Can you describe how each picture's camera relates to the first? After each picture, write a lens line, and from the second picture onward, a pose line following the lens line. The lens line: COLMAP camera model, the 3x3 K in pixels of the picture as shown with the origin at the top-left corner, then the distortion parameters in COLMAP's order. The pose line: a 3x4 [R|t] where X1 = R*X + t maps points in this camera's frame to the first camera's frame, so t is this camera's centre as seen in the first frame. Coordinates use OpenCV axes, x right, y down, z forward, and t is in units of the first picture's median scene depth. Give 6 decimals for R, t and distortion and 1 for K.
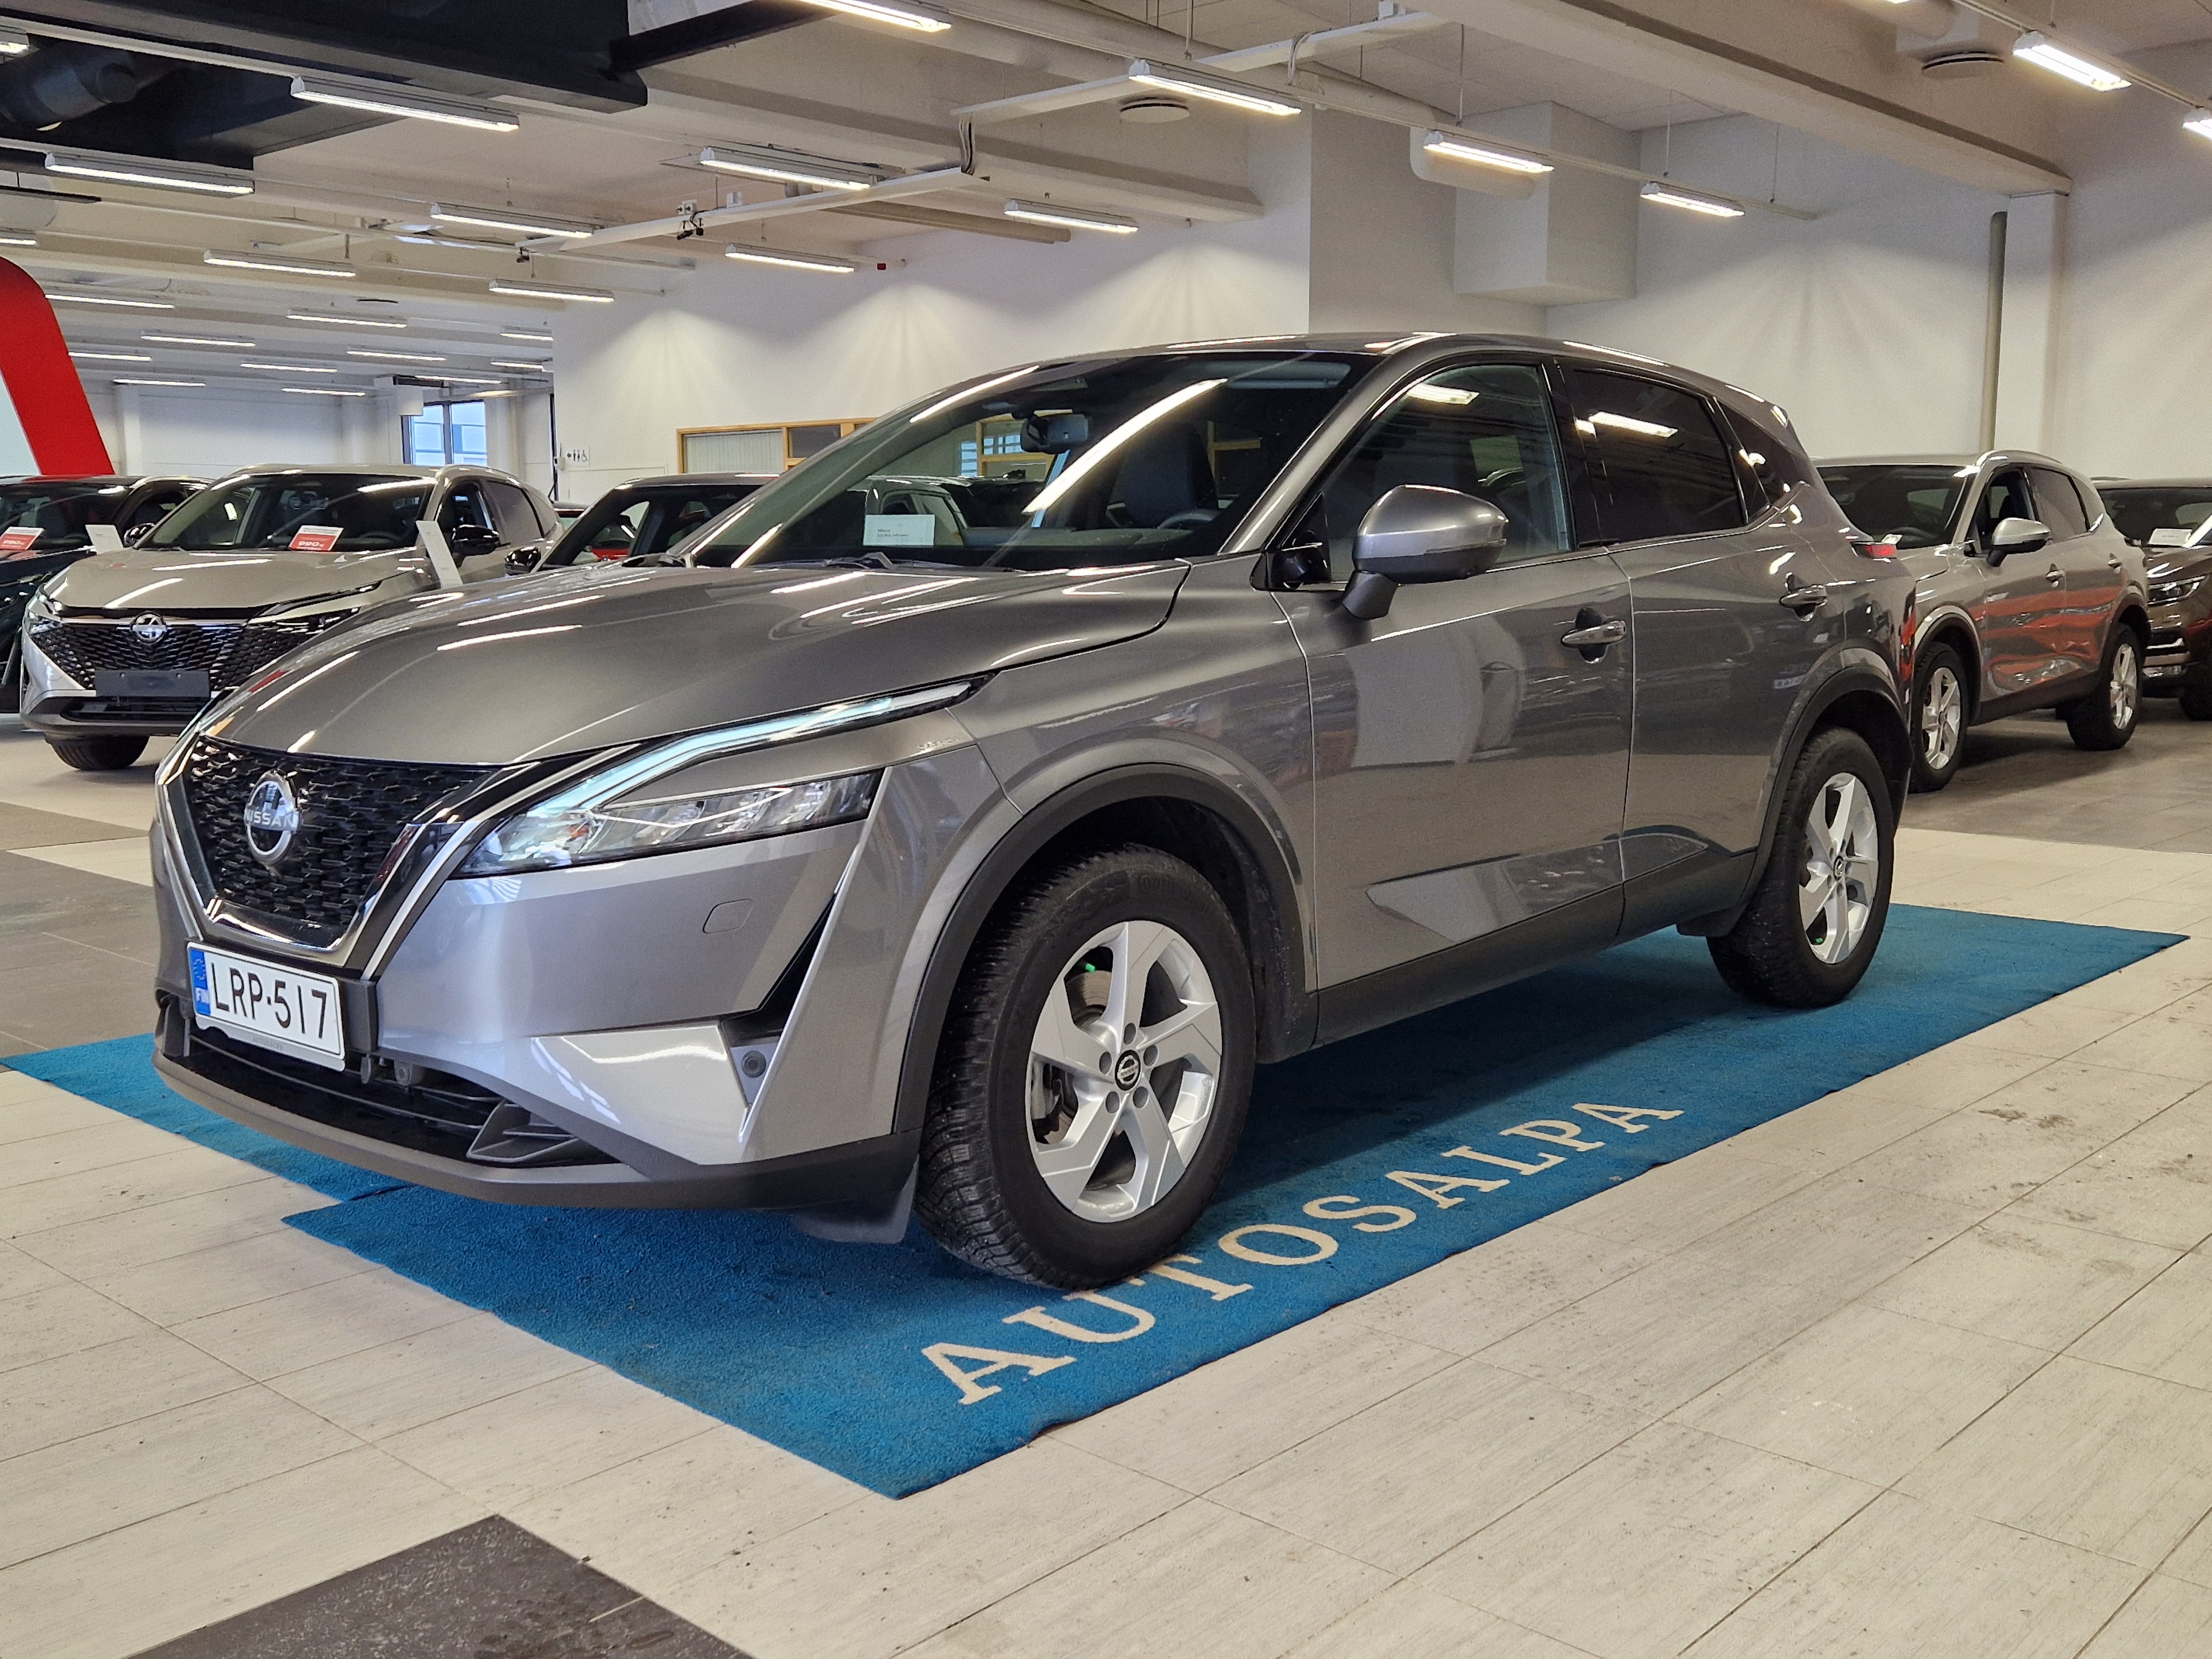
lens RADIAL K [[2126.2, 0, 1089.4], [0, 2126.2, 825.3], [0, 0, 1]] dist [0.118881, -0.149671]
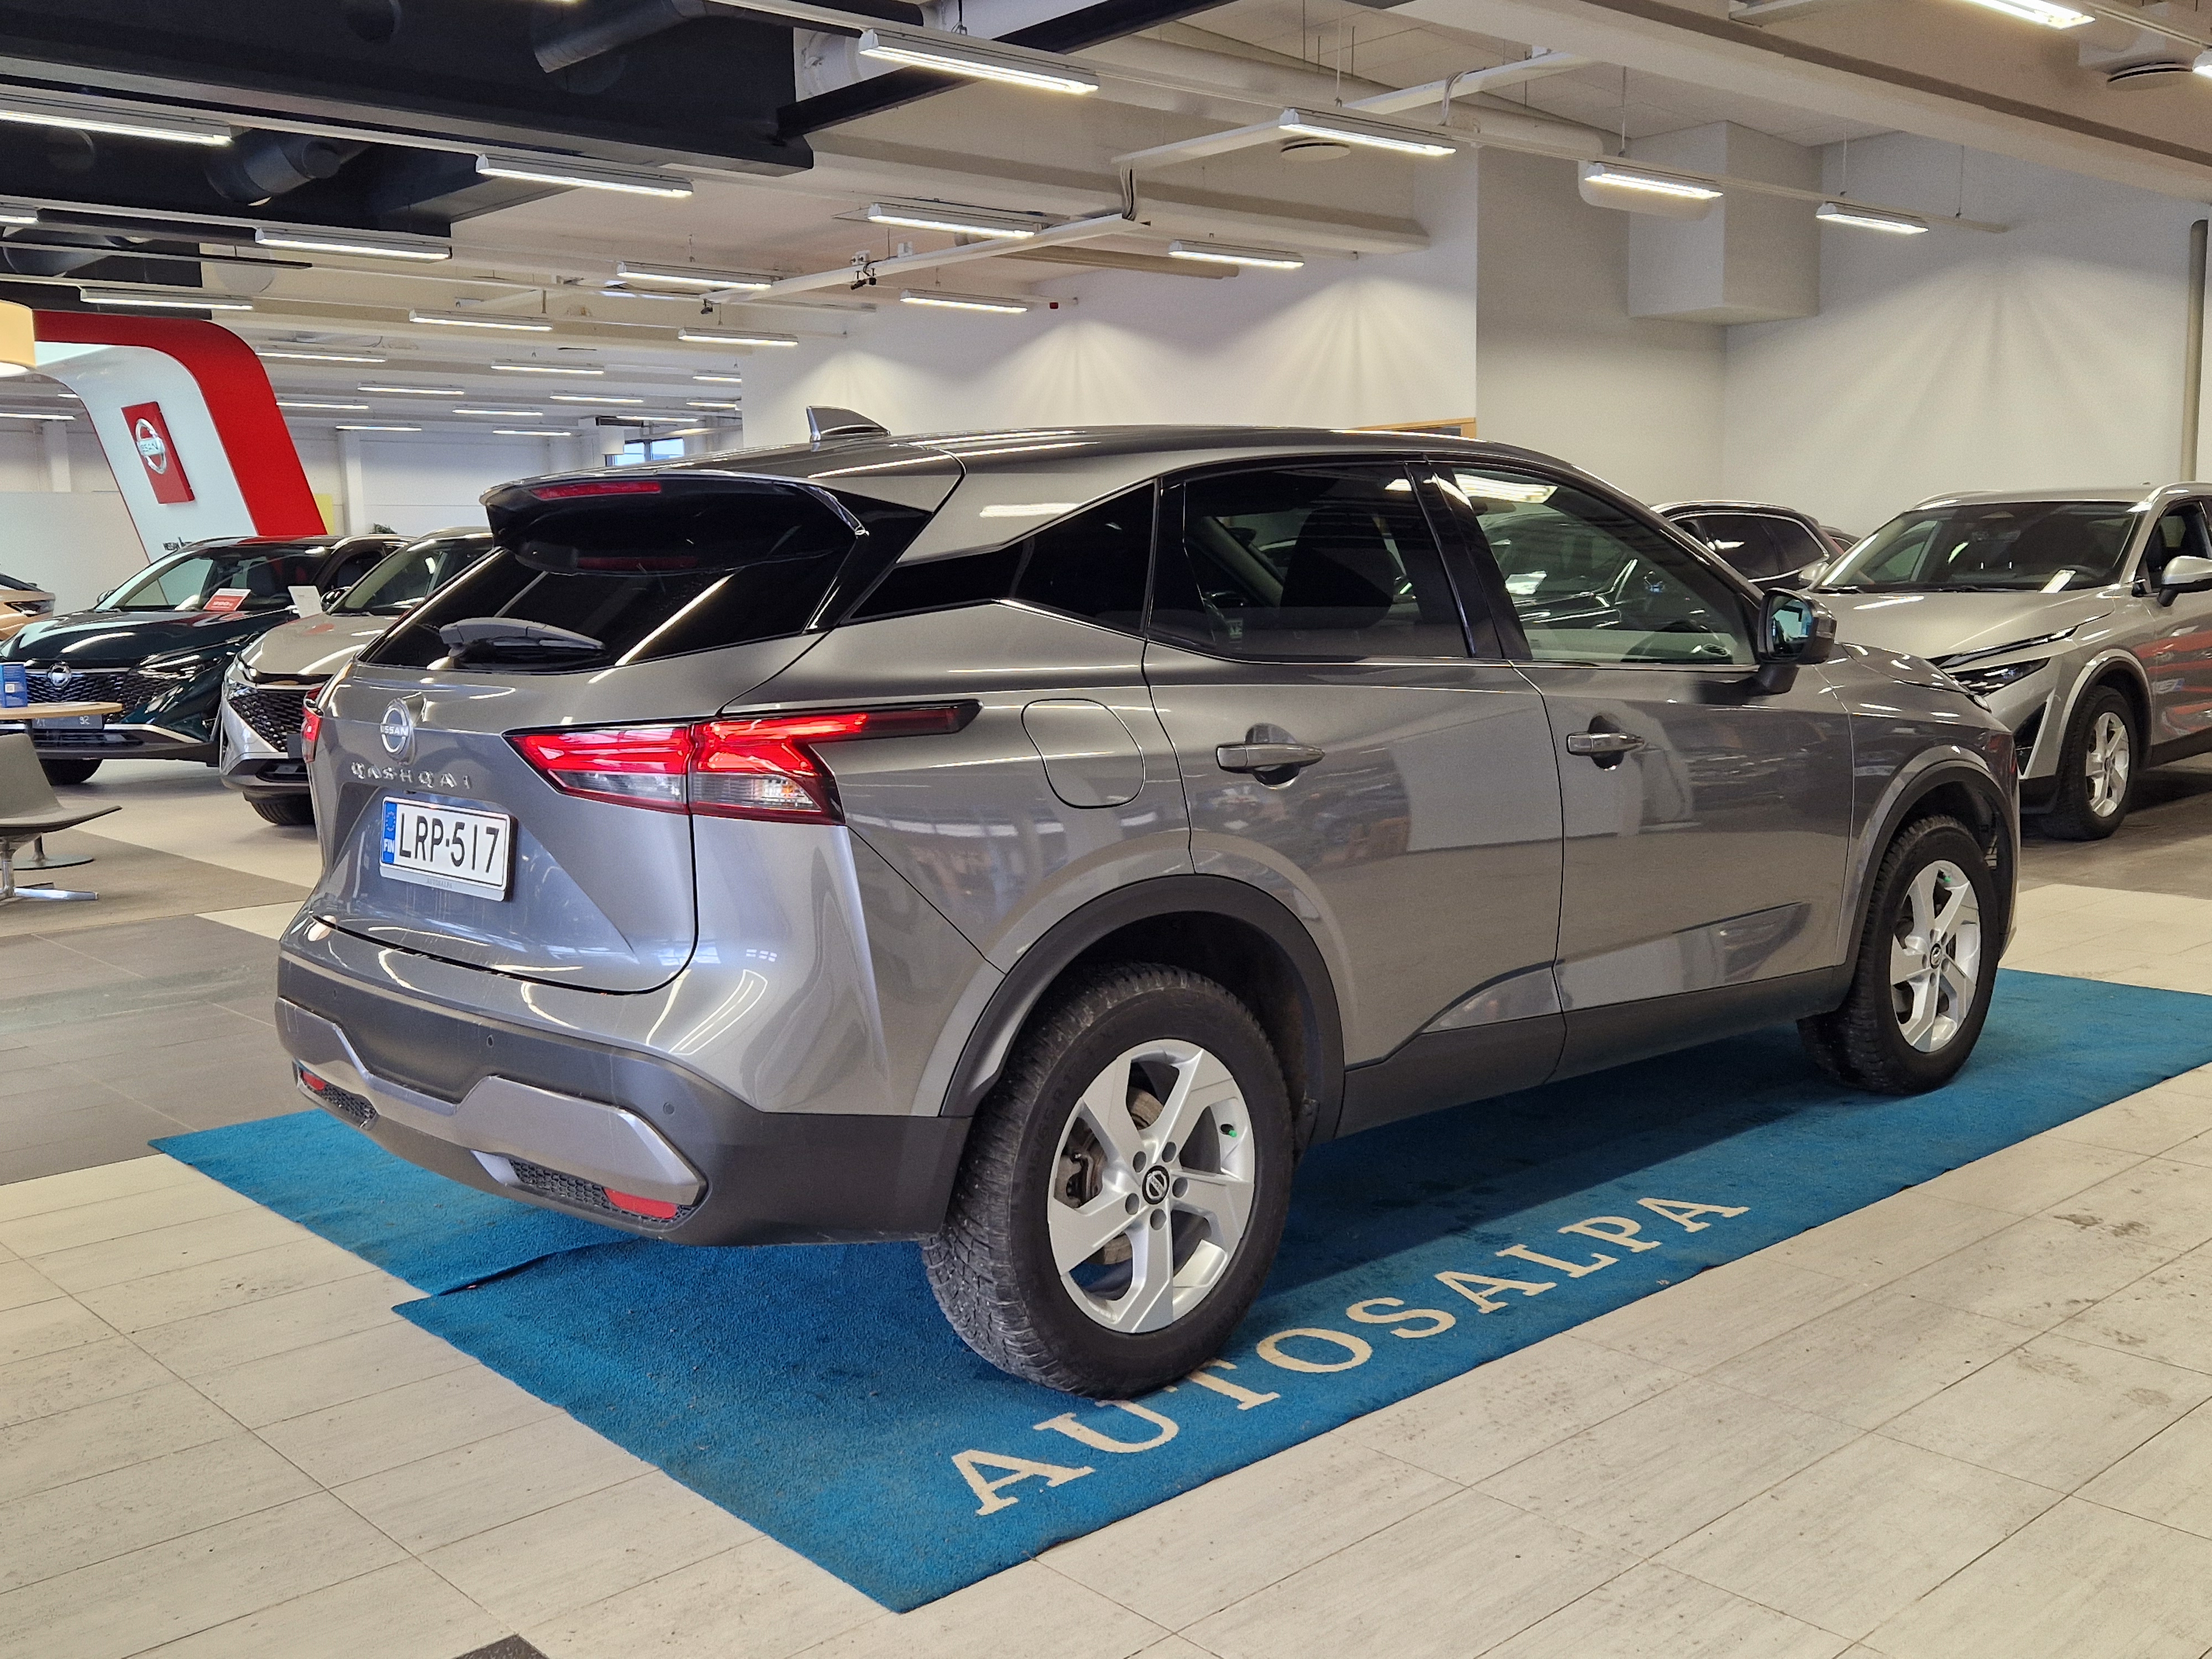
lens RADIAL K [[2123.3, 0, 1106.0], [0, 2123.3, 829.5], [0, 0, 1]] dist [0.113542, -0.137471]
pose [[0.996298, -0.005561, -0.085790, 0.028549], [0.005266, 0.999979, -0.003662, -0.019158], [0.085808, 0.003196, 0.996307, -0.010839]]
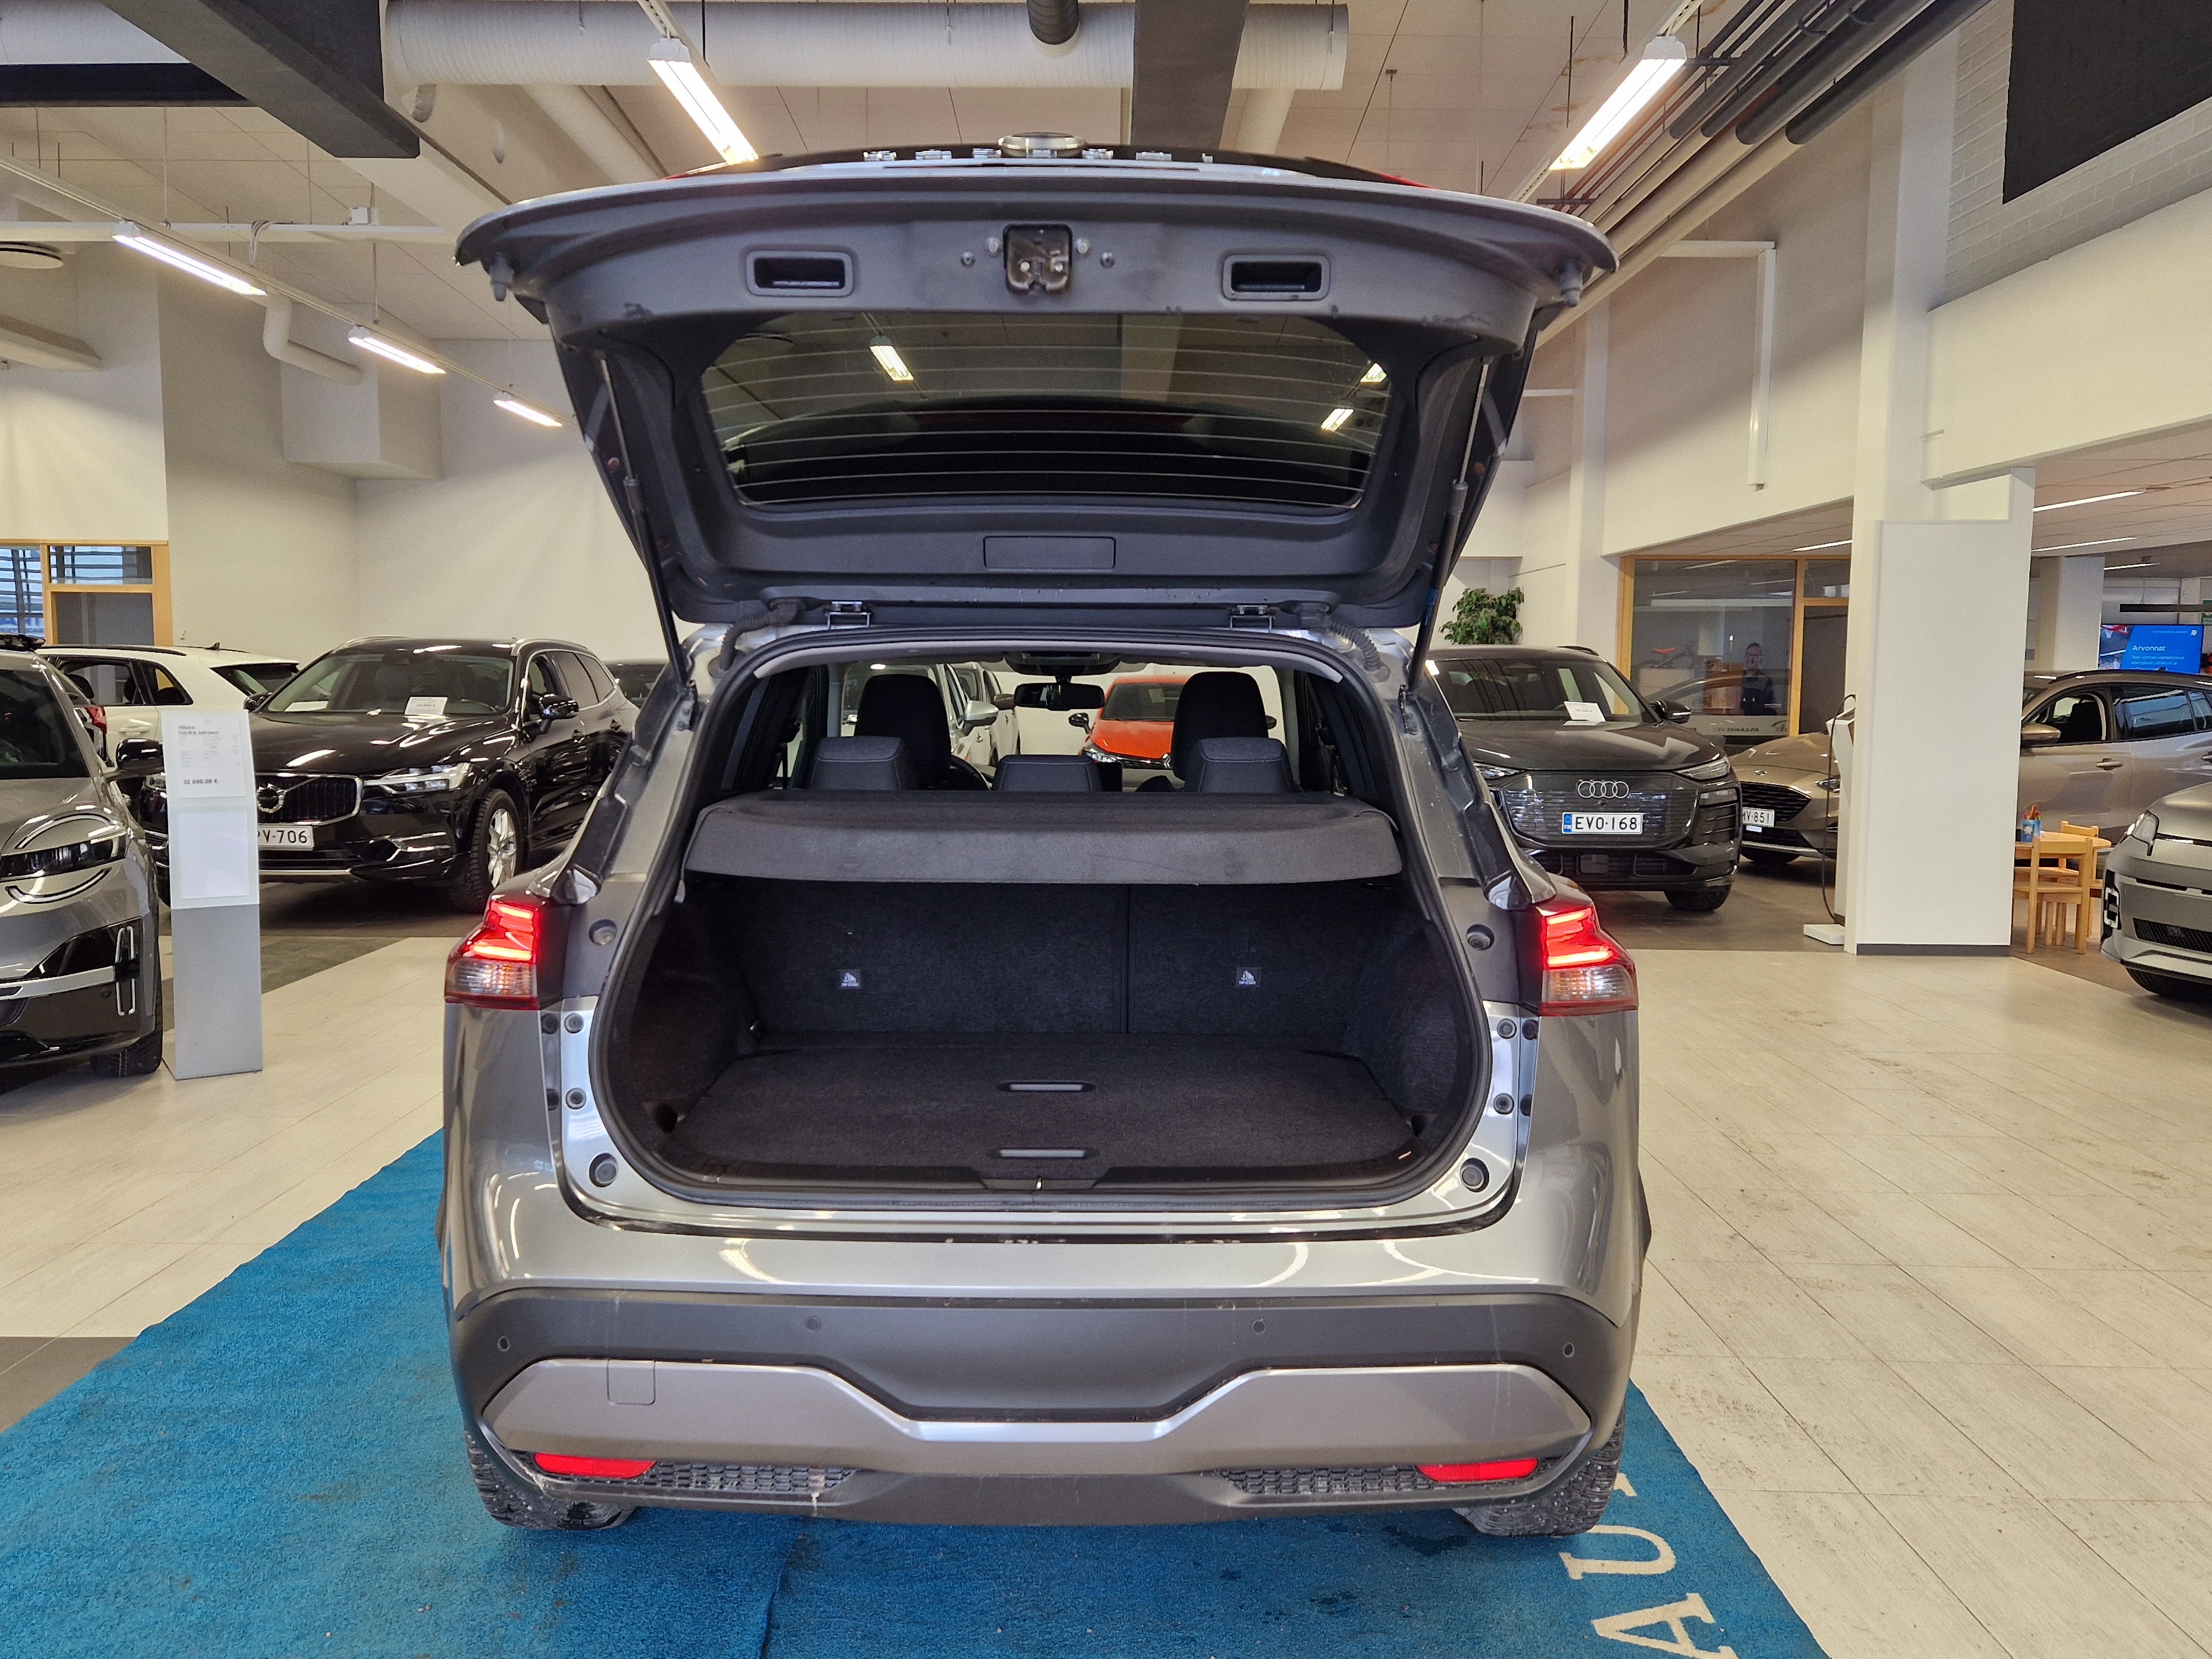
lens RADIAL K [[1721.3, 0, 1106.0], [0, 1721.3, 829.5], [0, 0, 1]] dist [0.076099, -0.070692]
pose [[0.744573, -0.052893, 0.665442, -0.246432], [0.077004, 0.997007, -0.006914, -0.049372], [-0.663085, 0.056390, 0.746417, 0.158423]]
